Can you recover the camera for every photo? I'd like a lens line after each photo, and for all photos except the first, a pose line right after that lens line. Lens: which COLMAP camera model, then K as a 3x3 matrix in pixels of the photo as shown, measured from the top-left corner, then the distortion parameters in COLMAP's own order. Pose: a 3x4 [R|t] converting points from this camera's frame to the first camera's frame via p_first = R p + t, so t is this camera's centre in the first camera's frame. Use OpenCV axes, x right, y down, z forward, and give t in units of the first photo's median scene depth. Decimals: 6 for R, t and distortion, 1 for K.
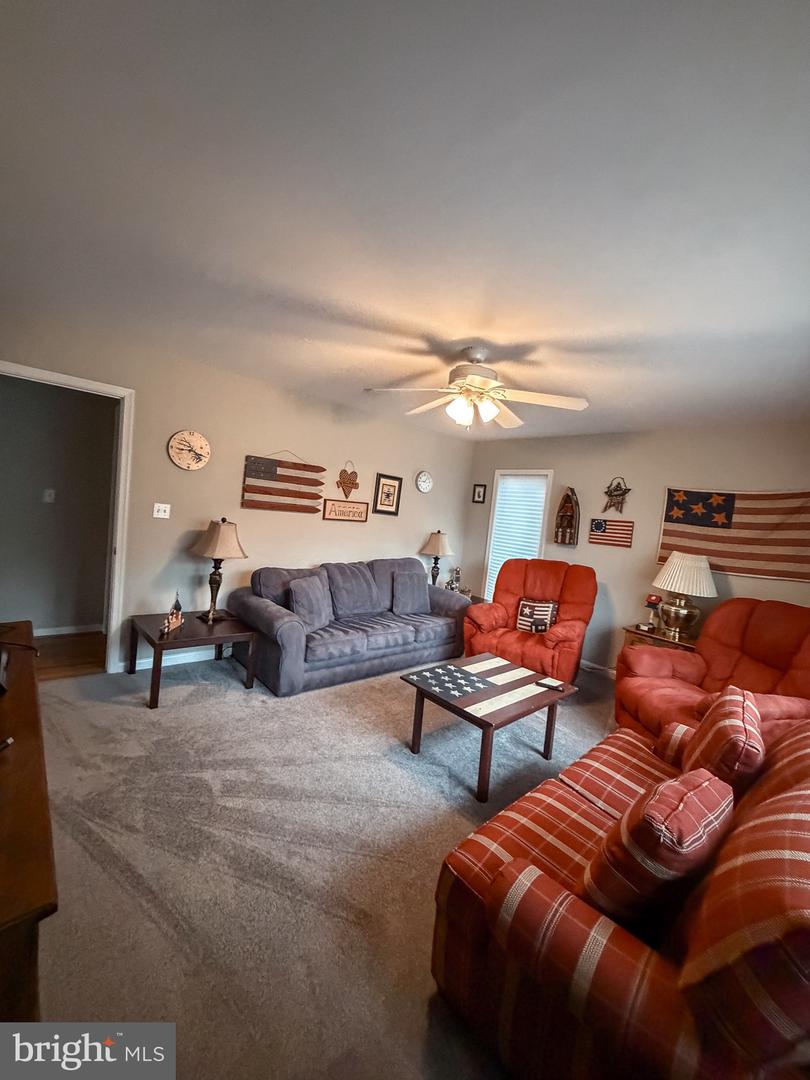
lens RADIAL K [[429.7, 0, 403.0], [0, 429.7, 538.6], [0, 0, 1]] dist [-0.000680, -0.000033]
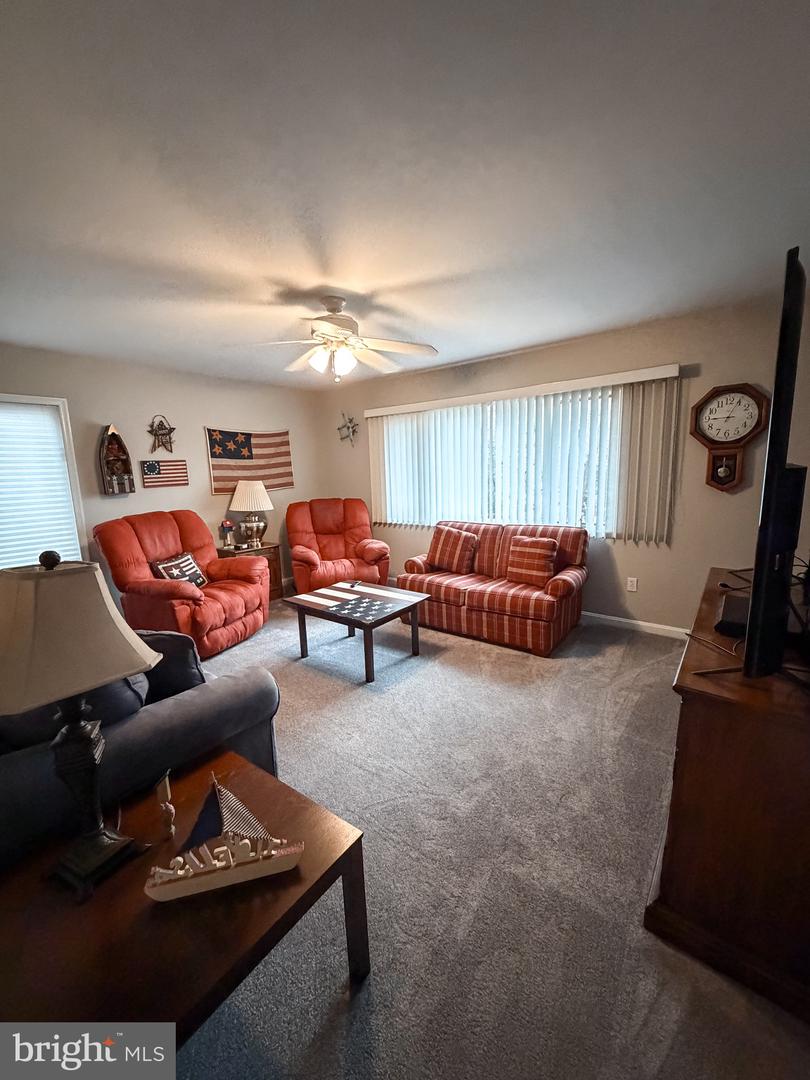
lens RADIAL K [[429.7, 0, 403.0], [0, 429.7, 538.6], [0, 0, 1]] dist [-0.000680, -0.000033]
pose [[-0.176038, -0.252618, 0.951417, -0.694975], [0.076758, 0.960046, 0.269111, -0.111304], [-0.981386, 0.120402, -0.149614, 0.754172]]
